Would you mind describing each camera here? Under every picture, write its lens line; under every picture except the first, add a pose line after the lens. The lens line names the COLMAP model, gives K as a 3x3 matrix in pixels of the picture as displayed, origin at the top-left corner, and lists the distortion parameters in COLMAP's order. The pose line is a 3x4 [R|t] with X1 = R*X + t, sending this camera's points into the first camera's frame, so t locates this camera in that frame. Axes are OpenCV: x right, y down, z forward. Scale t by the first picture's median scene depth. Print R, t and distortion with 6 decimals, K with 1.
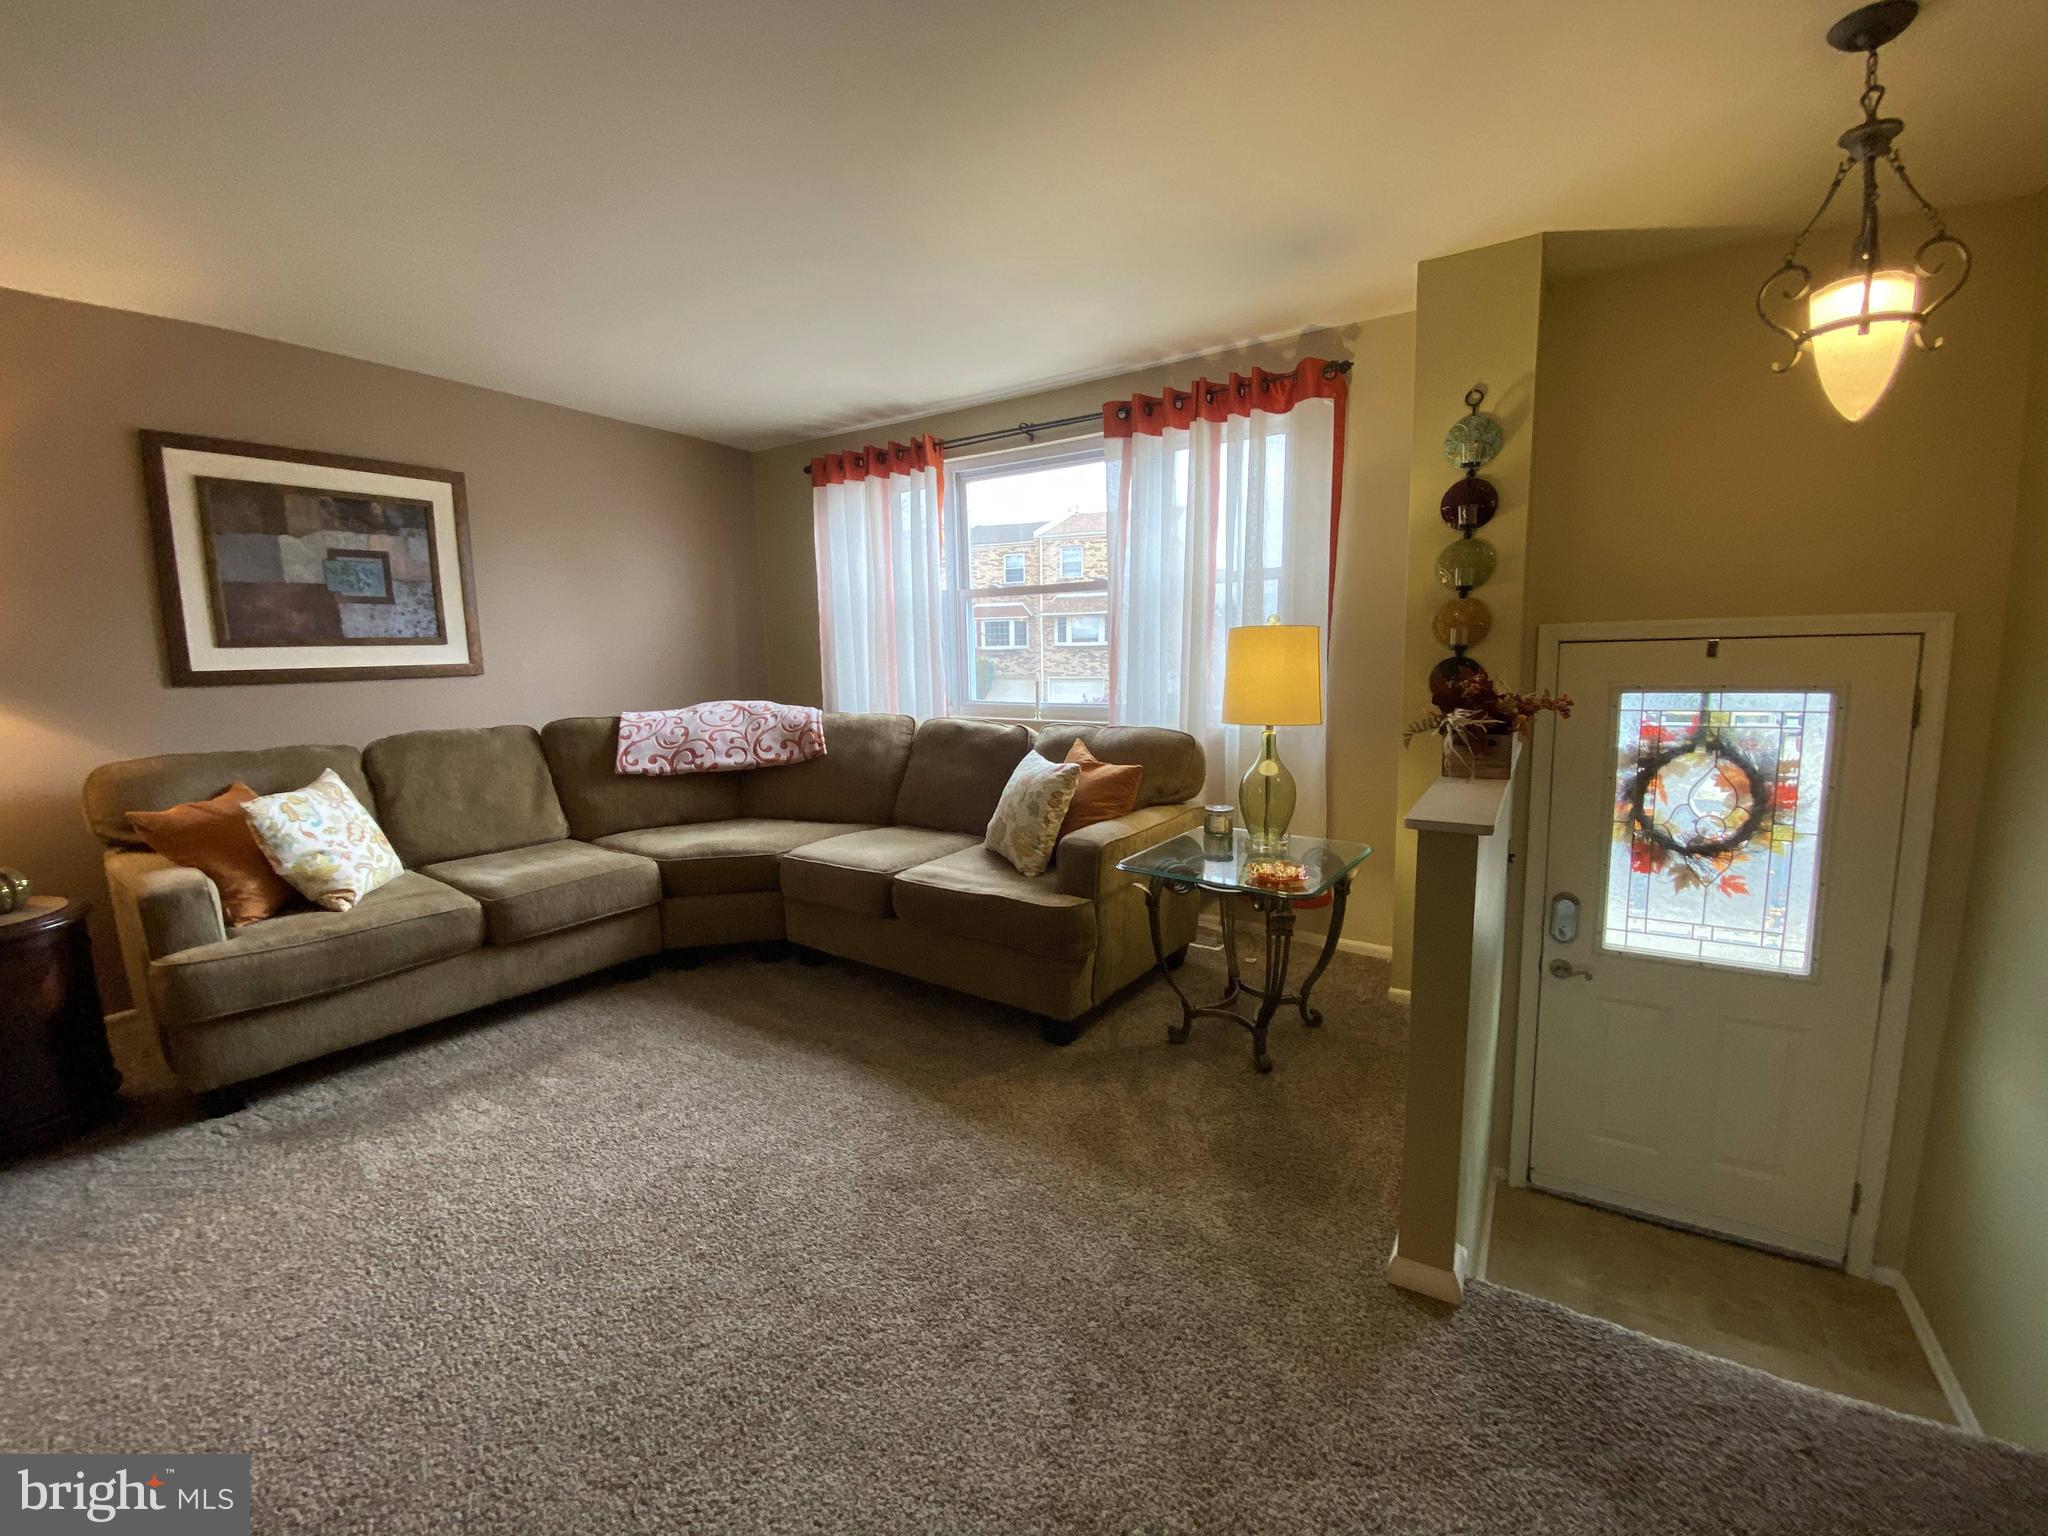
lens RADIAL K [[831.1, 0, 1026.2], [0, 831.1, 771.8], [0, 0, 1]] dist [0.017195, -0.020379]
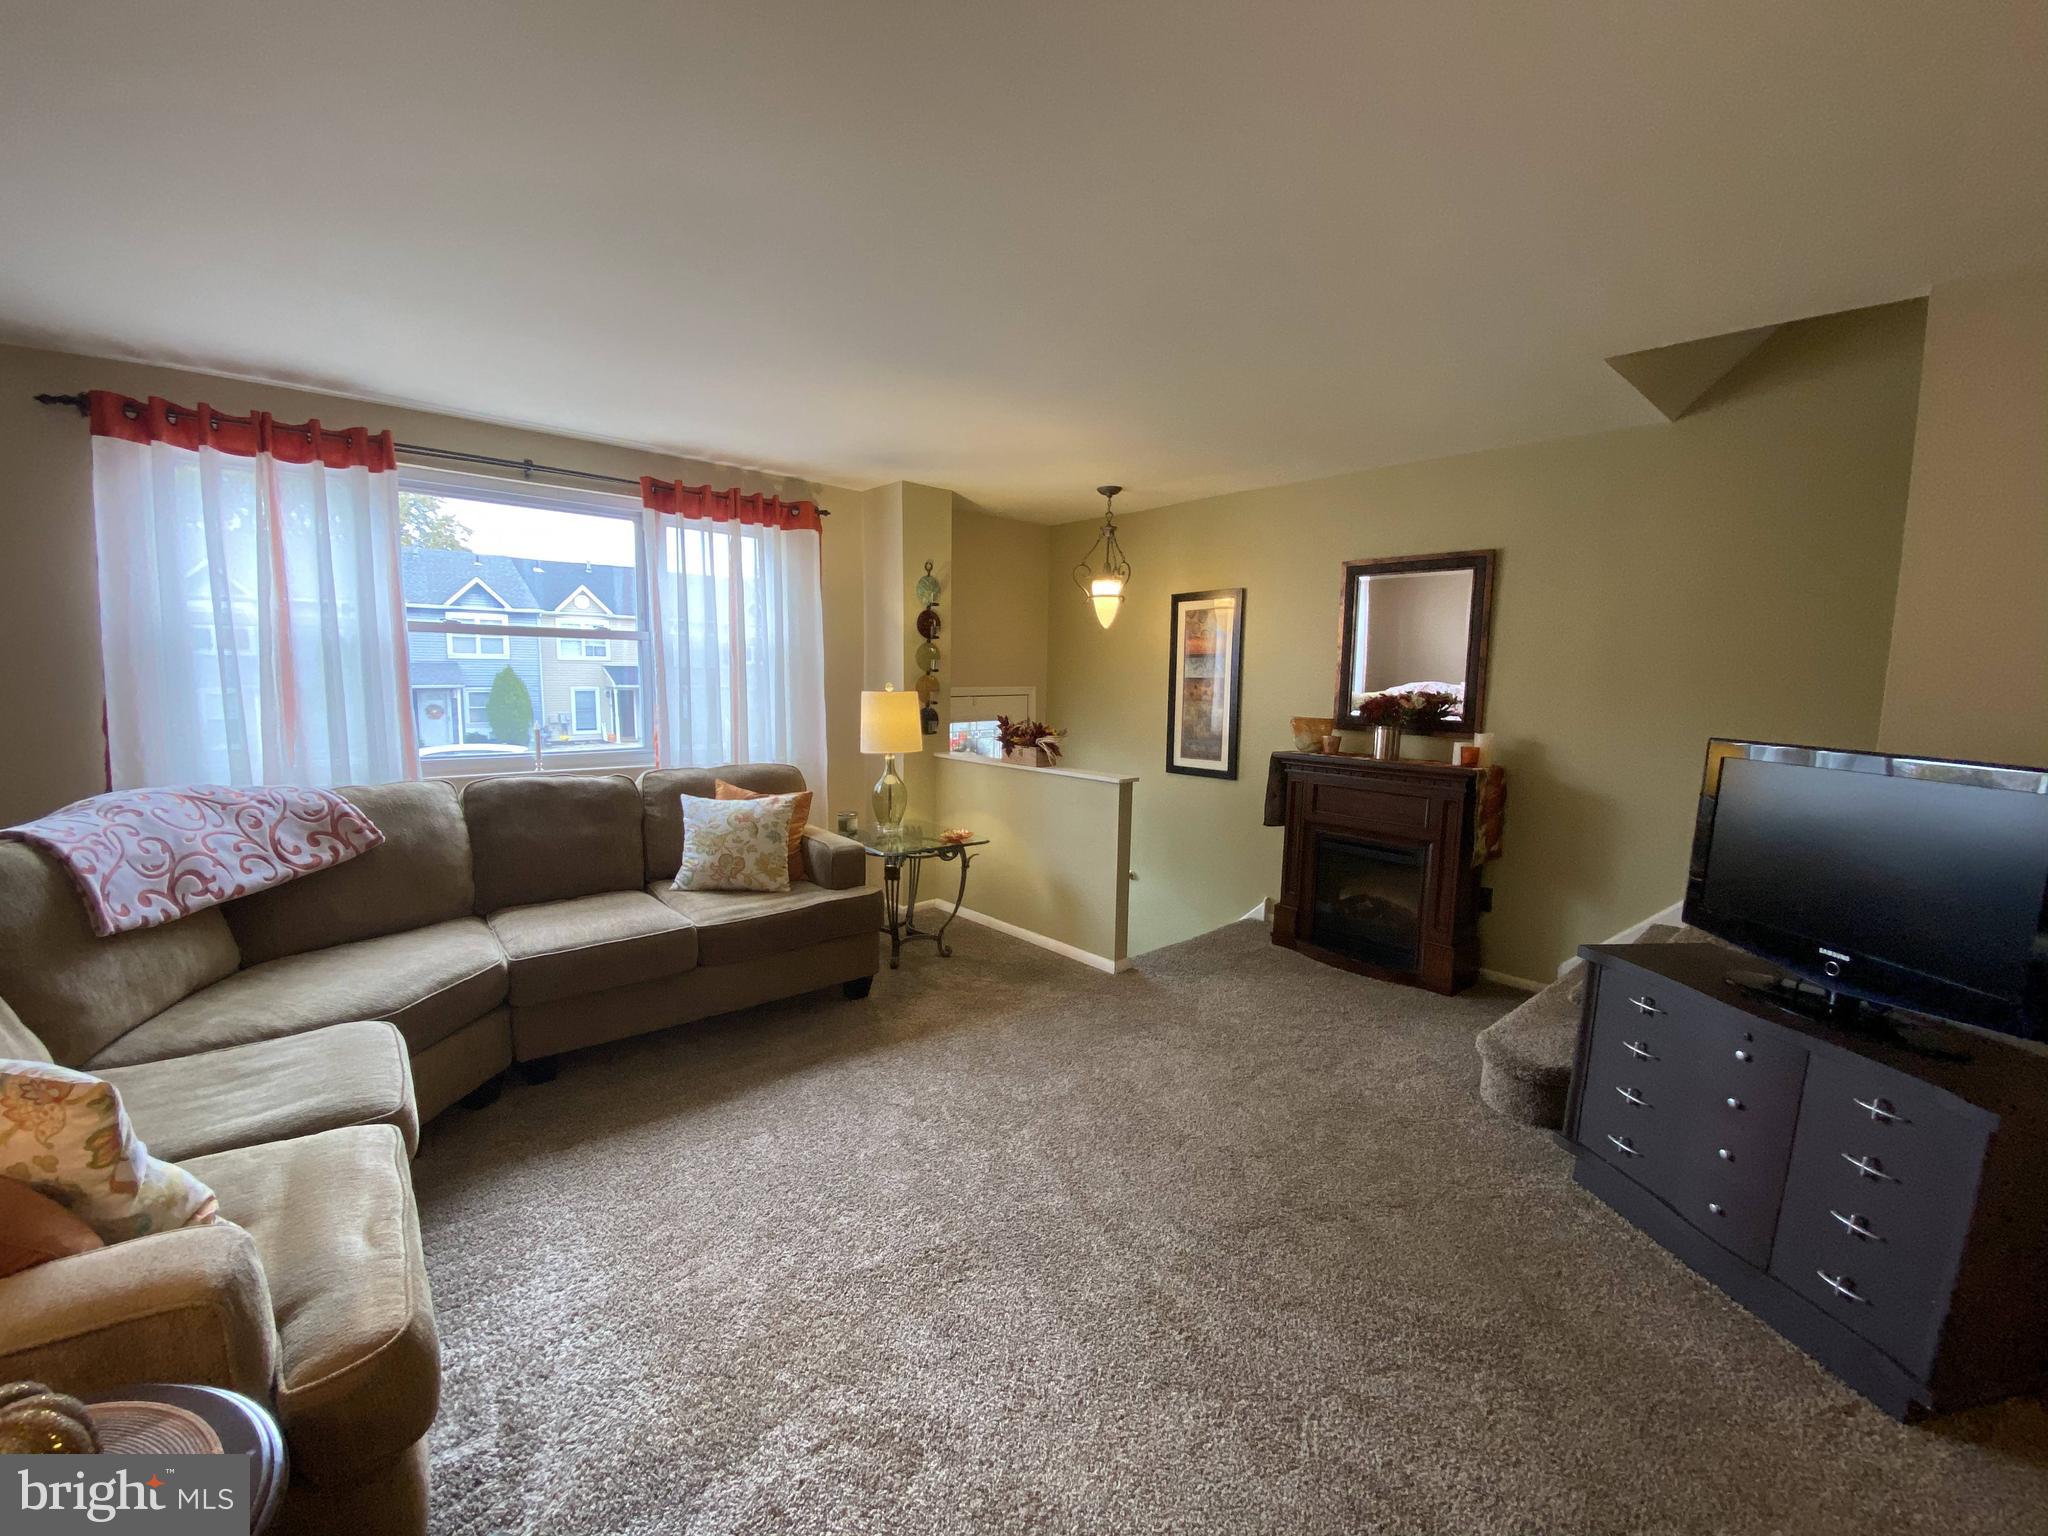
lens RADIAL K [[831.1, 0, 1026.2], [0, 831.1, 771.8], [0, 0, 1]] dist [0.017195, -0.020379]
pose [[0.249472, -0.096932, 0.963519, -0.872293], [0.109588, 0.991412, 0.071364, -0.079833], [-0.962161, 0.087787, 0.257952, 0.264084]]
